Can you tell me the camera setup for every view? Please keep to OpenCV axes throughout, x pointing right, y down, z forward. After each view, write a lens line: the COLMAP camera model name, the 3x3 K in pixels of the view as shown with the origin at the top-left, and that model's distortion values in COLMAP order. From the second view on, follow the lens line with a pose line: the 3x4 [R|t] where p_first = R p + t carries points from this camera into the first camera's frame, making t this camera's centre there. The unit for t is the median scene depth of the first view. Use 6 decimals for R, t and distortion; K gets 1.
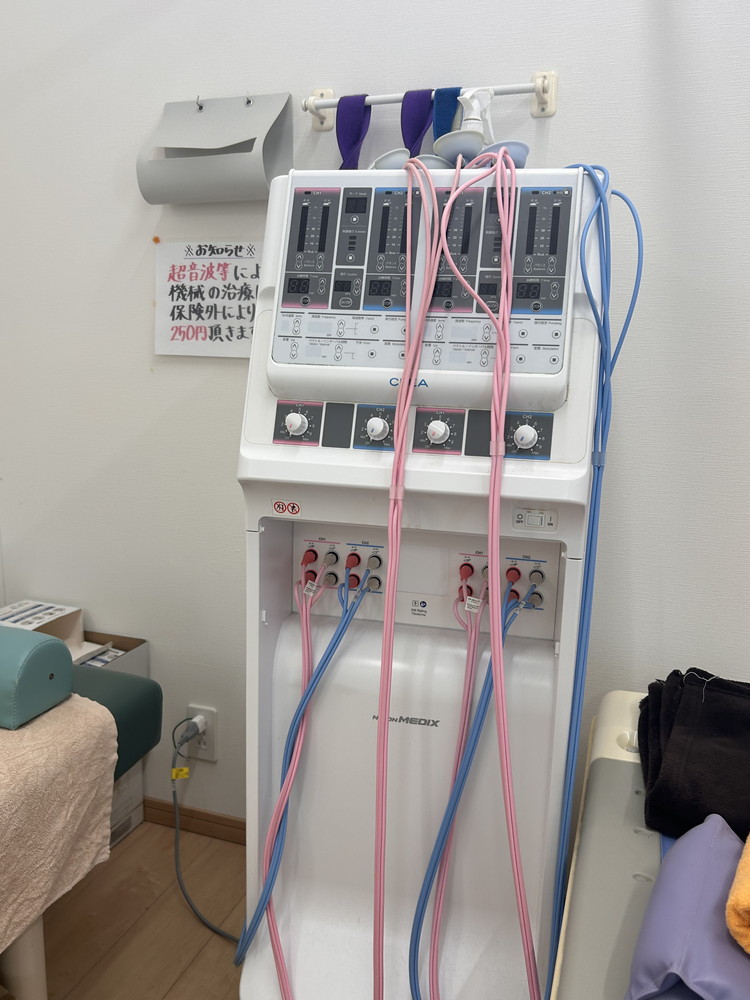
lens RADIAL K [[845.2, 0, 375.0], [0, 845.2, 500.0], [0, 0, 1]] dist [0.041547, -0.003082]
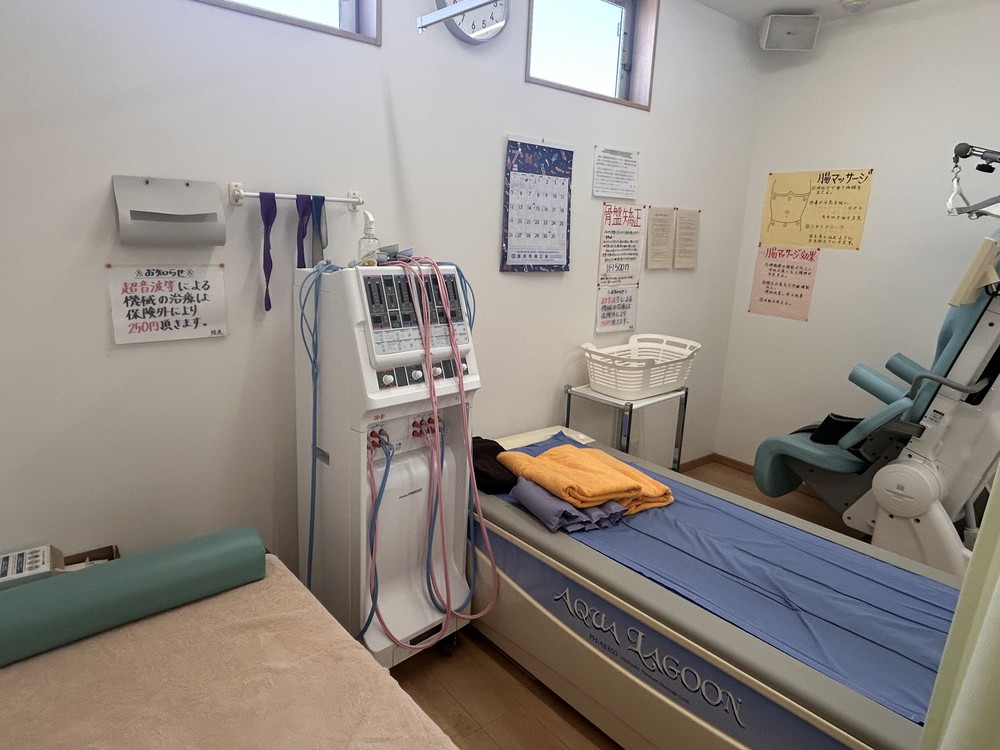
lens RADIAL K [[615.5, 0, 500.0], [0, 615.5, 375.0], [0, 0, 1]] dist [0.000787, 0.000205]
pose [[0.545088, -0.196440, 0.815040, -0.794764], [0.144253, 0.979639, 0.139637, -0.180079], [-0.825876, 0.041458, 0.562326, -0.119112]]
